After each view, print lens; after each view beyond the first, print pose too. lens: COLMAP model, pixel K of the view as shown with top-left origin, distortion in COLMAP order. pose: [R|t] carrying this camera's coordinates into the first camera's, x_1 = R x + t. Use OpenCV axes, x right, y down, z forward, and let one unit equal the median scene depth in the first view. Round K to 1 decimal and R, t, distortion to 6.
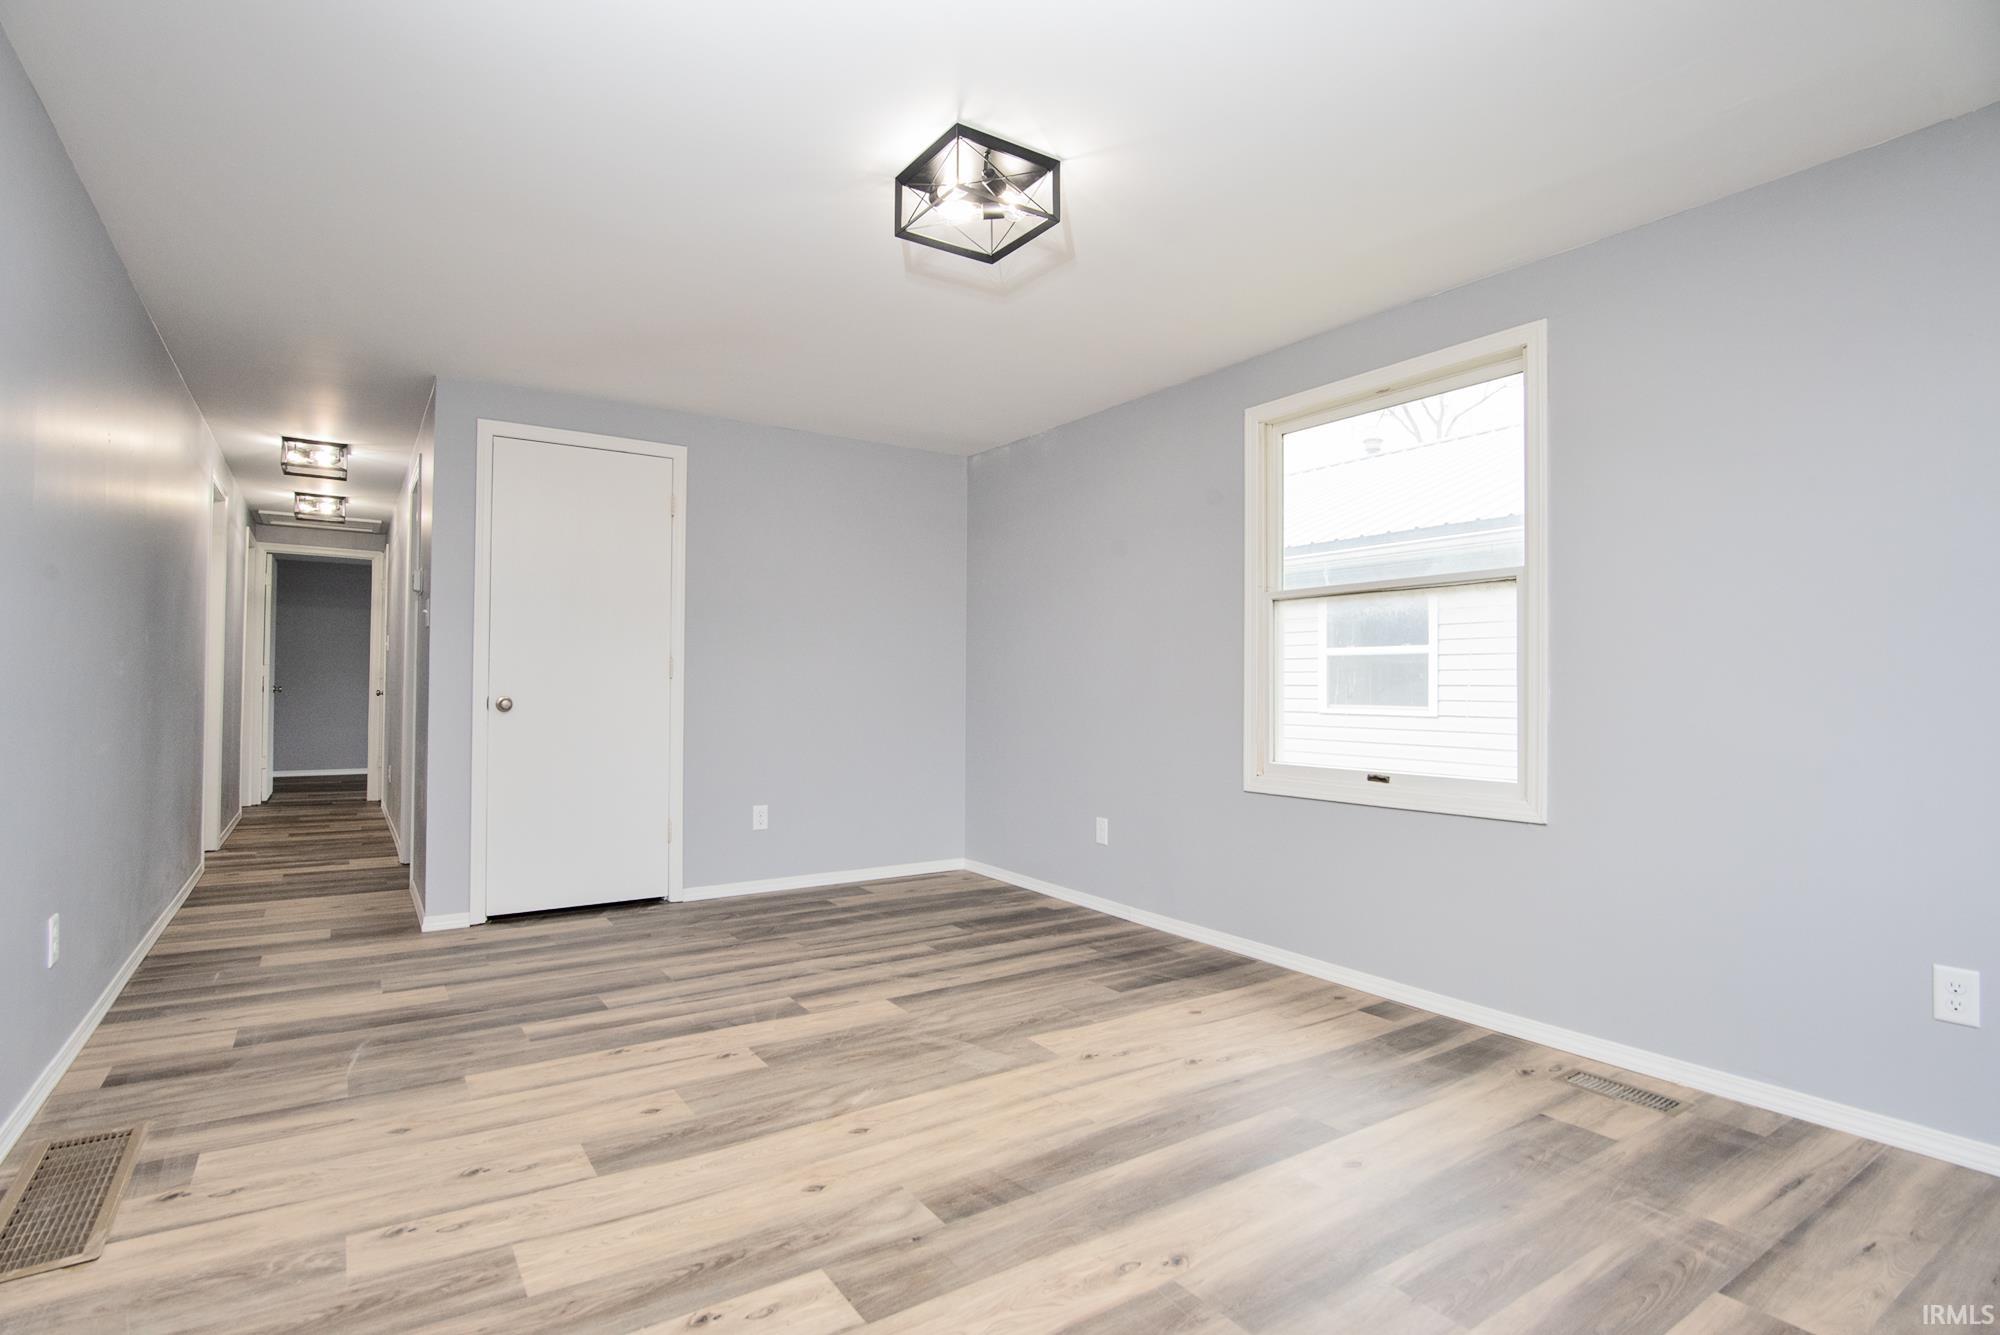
lens RADIAL K [[987.5, 0, 990.4], [0, 987.5, 665.6], [0, 0, 1]] dist [-0.025084, 0.000486]
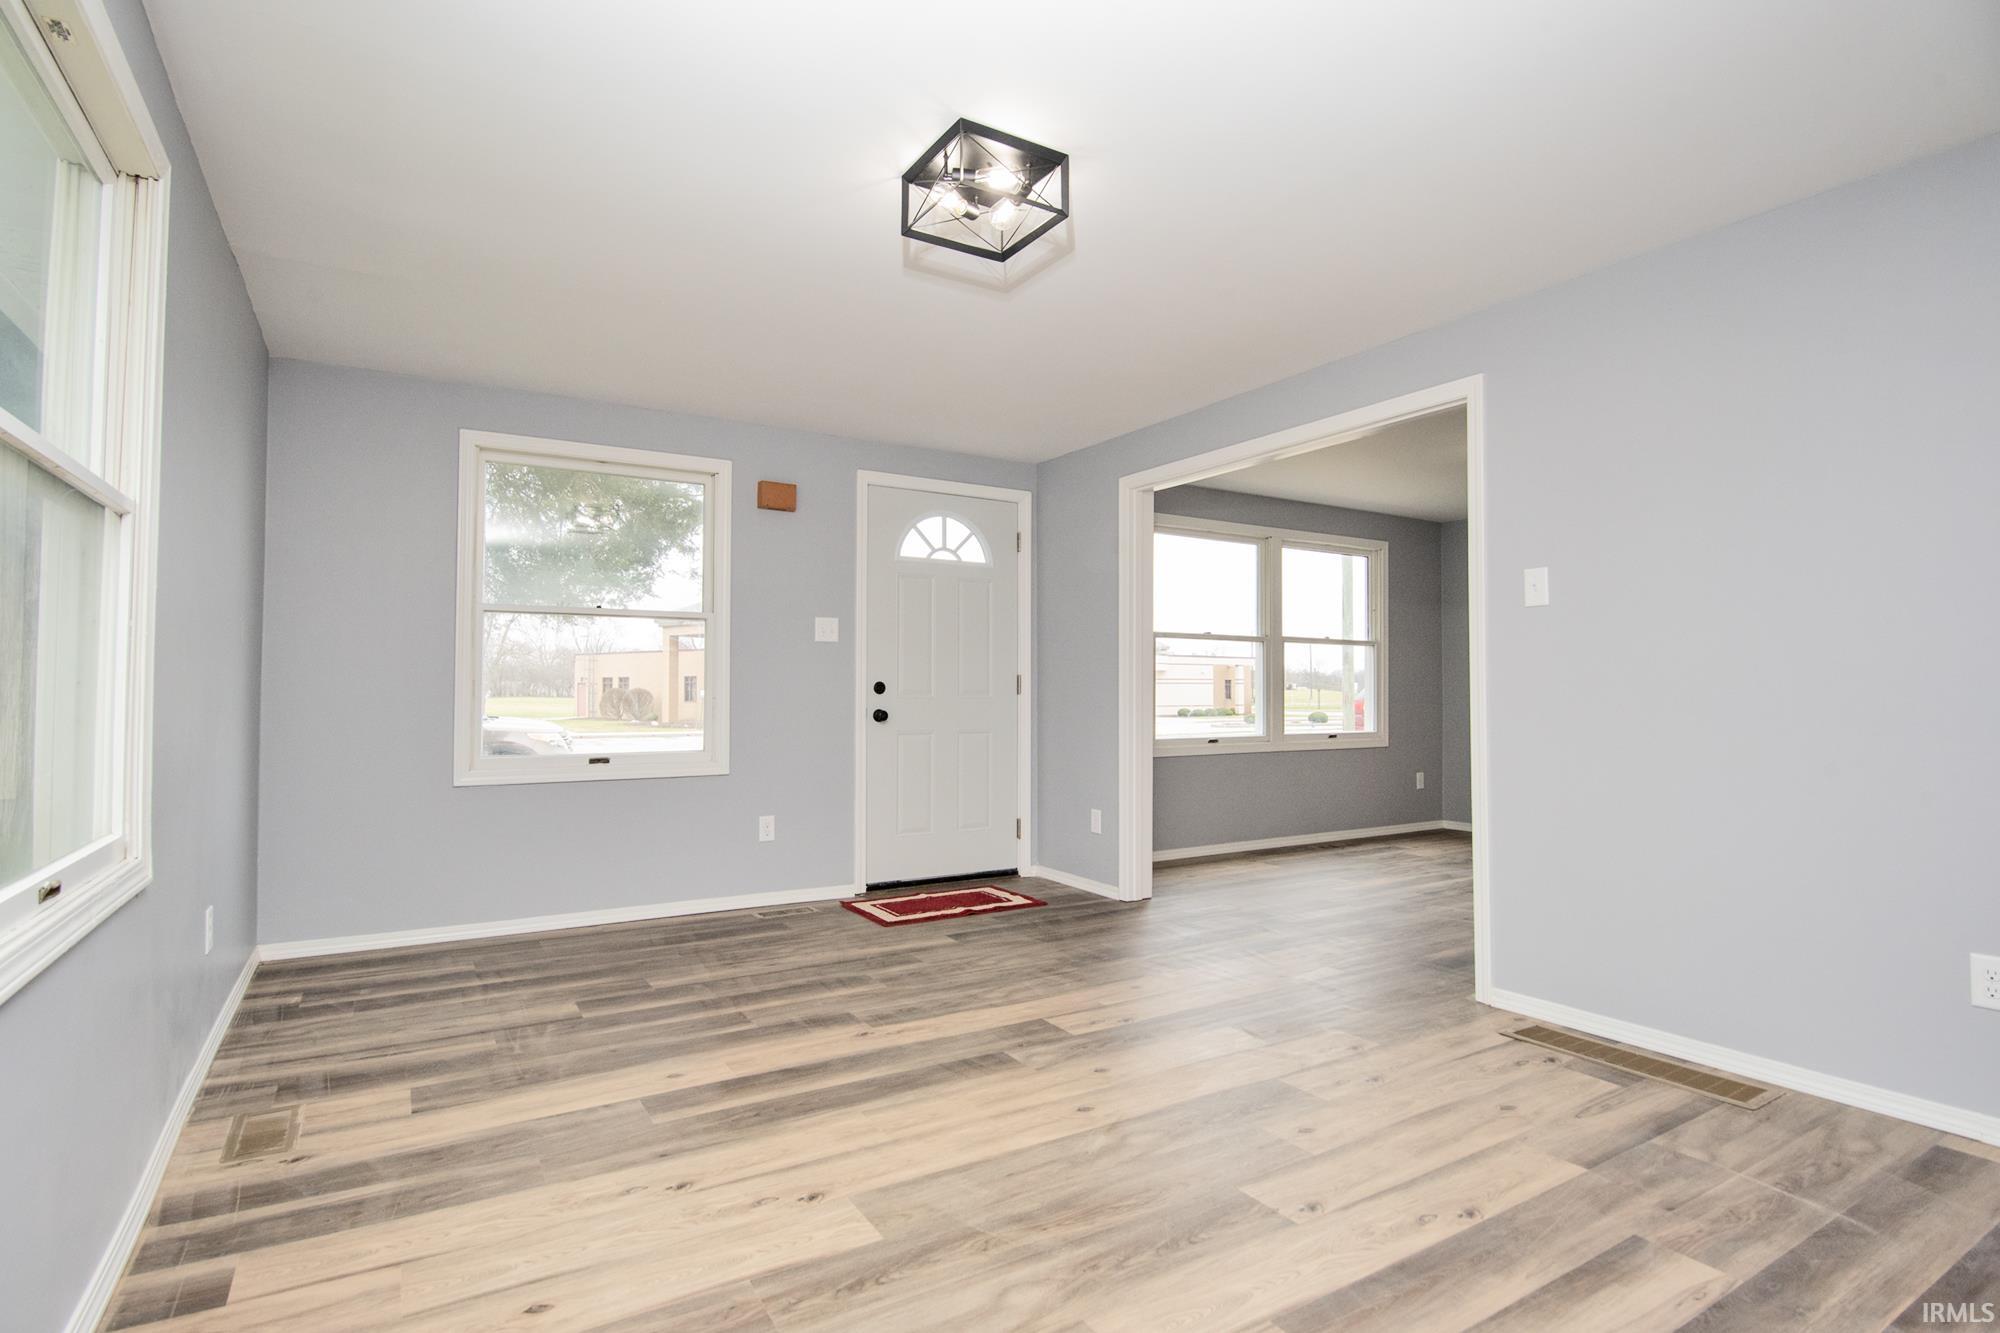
lens RADIAL K [[987.5, 0, 990.4], [0, 987.5, 664.6], [0, 0, 1]] dist [-0.025084, 0.000486]
pose [[-0.998997, -0.007772, 0.044105, -0.070987], [-0.009897, 0.998789, -0.048187, 0.040342], [-0.043677, -0.048575, -0.997864, 2.017377]]
